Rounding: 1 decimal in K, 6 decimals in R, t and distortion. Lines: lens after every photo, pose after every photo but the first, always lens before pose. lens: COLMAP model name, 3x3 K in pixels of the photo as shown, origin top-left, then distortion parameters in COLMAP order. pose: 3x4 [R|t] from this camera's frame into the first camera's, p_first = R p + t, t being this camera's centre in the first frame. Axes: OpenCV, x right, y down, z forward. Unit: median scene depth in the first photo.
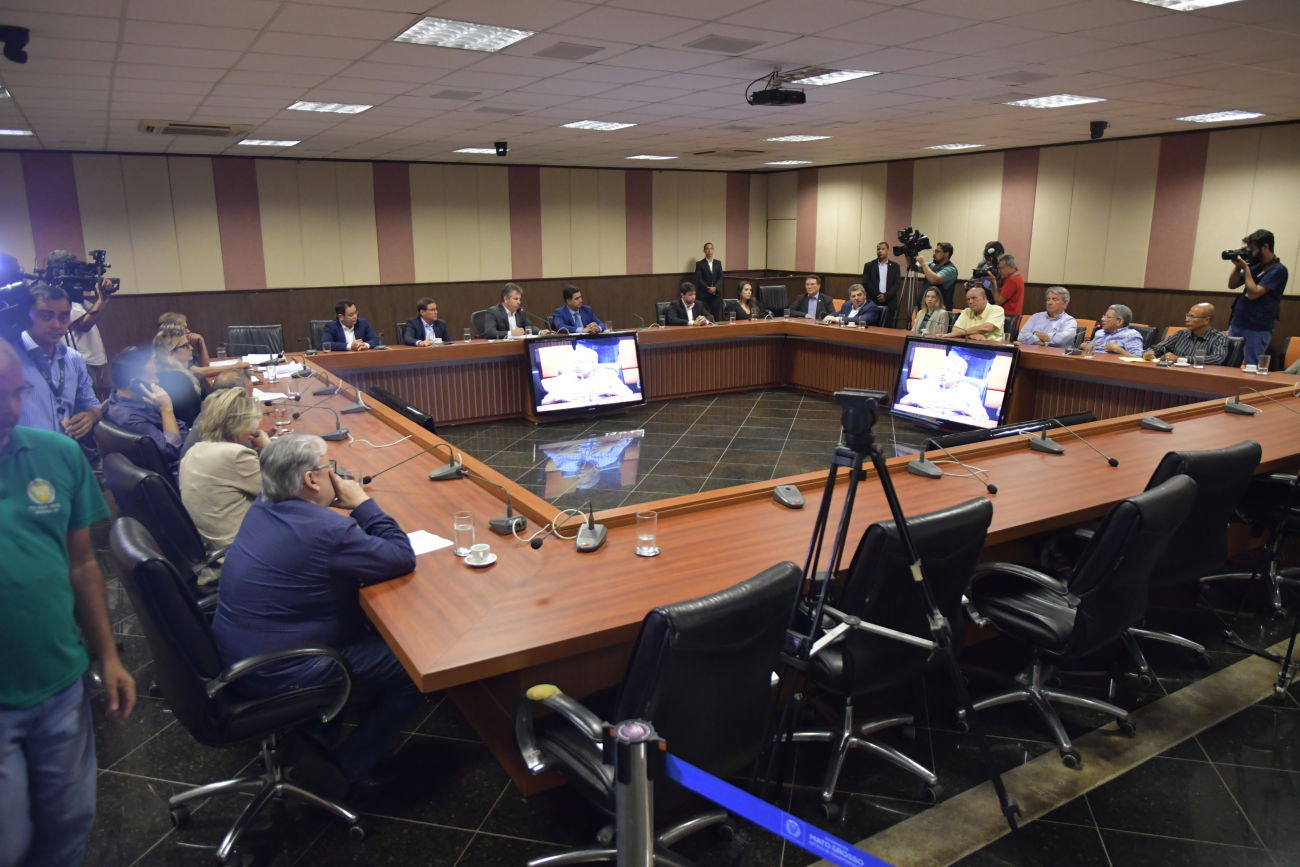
lens RADIAL K [[886.2, 0, 652.5], [0, 886.2, 431.1], [0, 0, 1]] dist [0.010140, -0.002193]
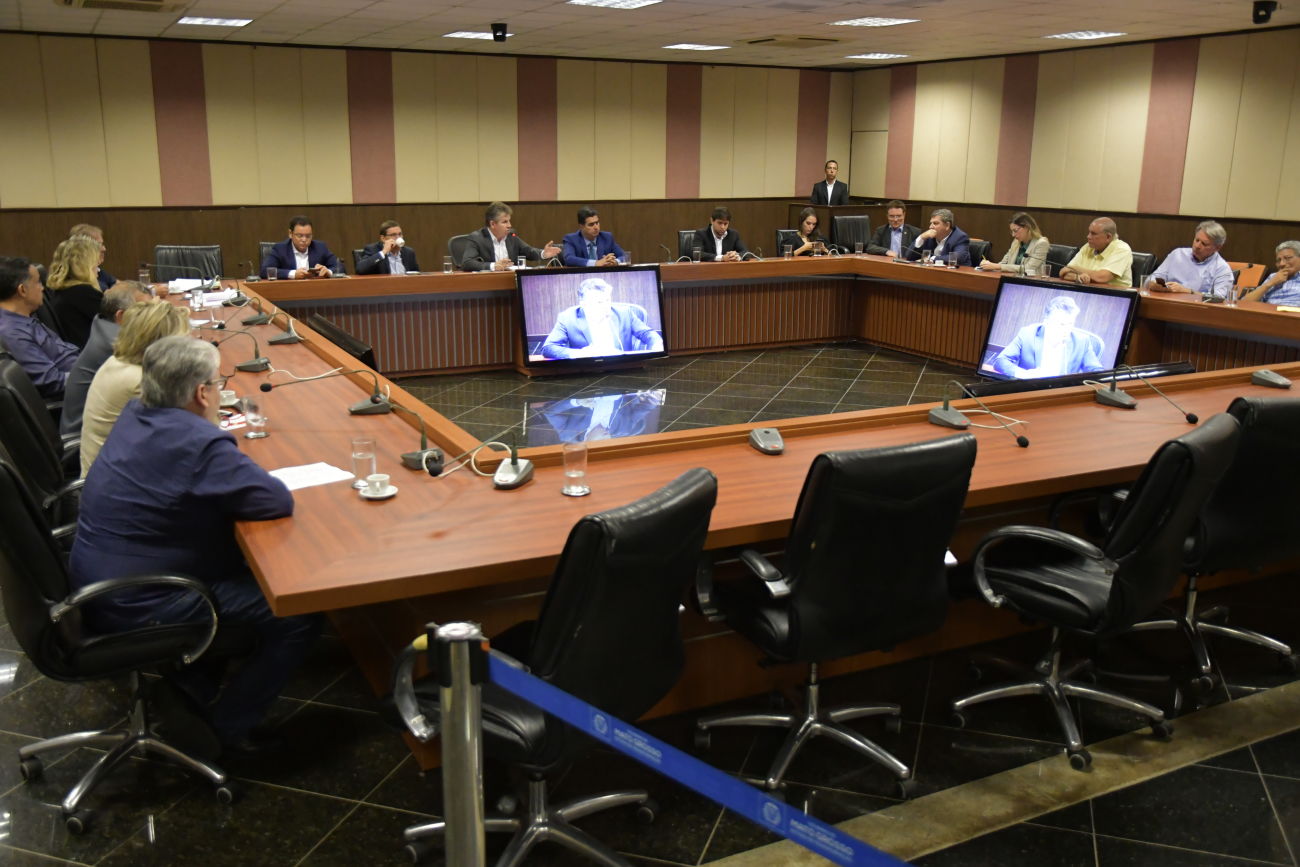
lens RADIAL K [[1145.8, 0, 648.2], [0, 1145.8, 426.3], [0, 0, 1]] dist [0.012240, -0.007262]
pose [[0.997727, 0.029861, -0.060403, 0.097954], [-0.028987, 0.999463, 0.015295, 0.042766], [0.060828, -0.013510, 0.998057, -0.066132]]
